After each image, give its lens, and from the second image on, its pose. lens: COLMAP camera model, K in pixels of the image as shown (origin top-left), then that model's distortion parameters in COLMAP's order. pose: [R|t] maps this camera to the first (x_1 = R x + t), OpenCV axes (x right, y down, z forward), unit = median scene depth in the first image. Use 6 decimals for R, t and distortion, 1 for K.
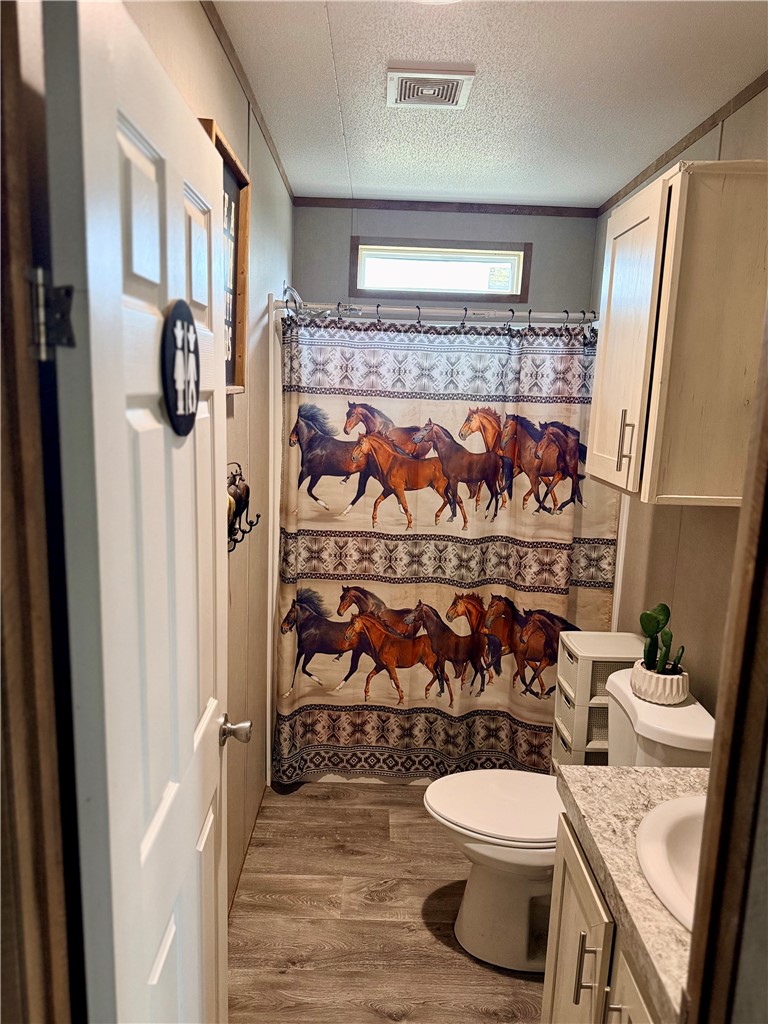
lens RADIAL K [[712.9, 0, 387.8], [0, 712.9, 513.0], [0, 0, 1]] dist [0.103957, -0.172083]
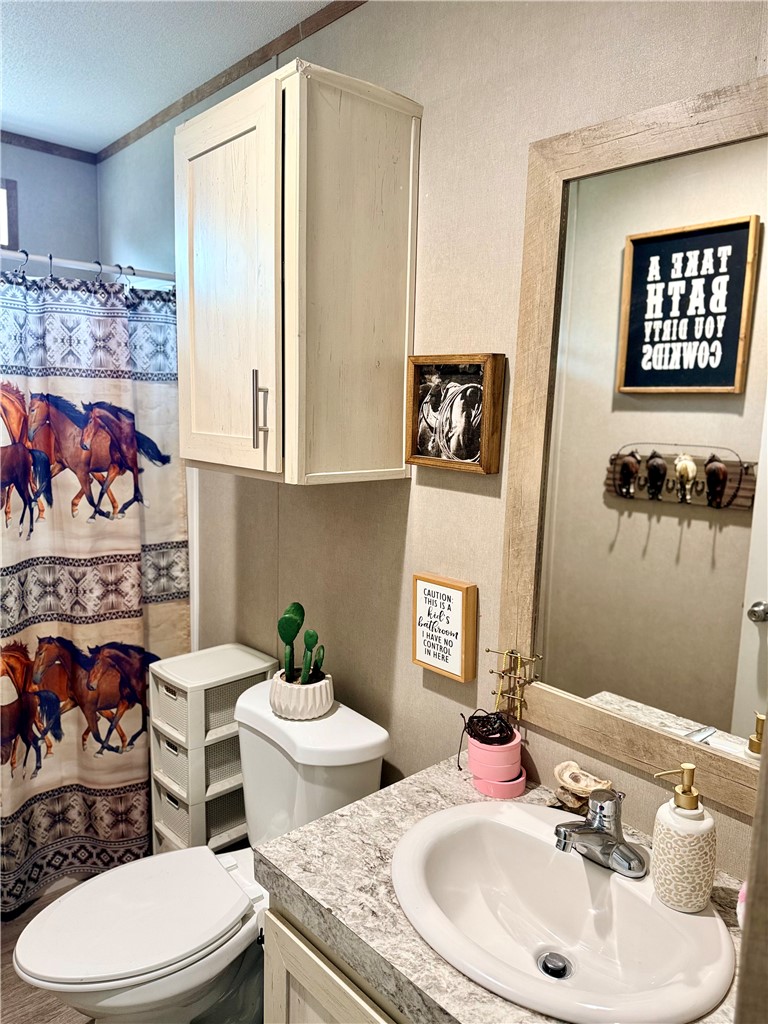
lens RADIAL K [[712.9, 0, 387.8], [0, 712.9, 513.0], [0, 0, 1]] dist [0.103957, -0.172083]
pose [[0.749403, -0.111011, 0.652742, -0.060181], [0.115046, 0.992680, 0.036742, 0.000350], [-0.652043, 0.047560, 0.756689, 0.199325]]
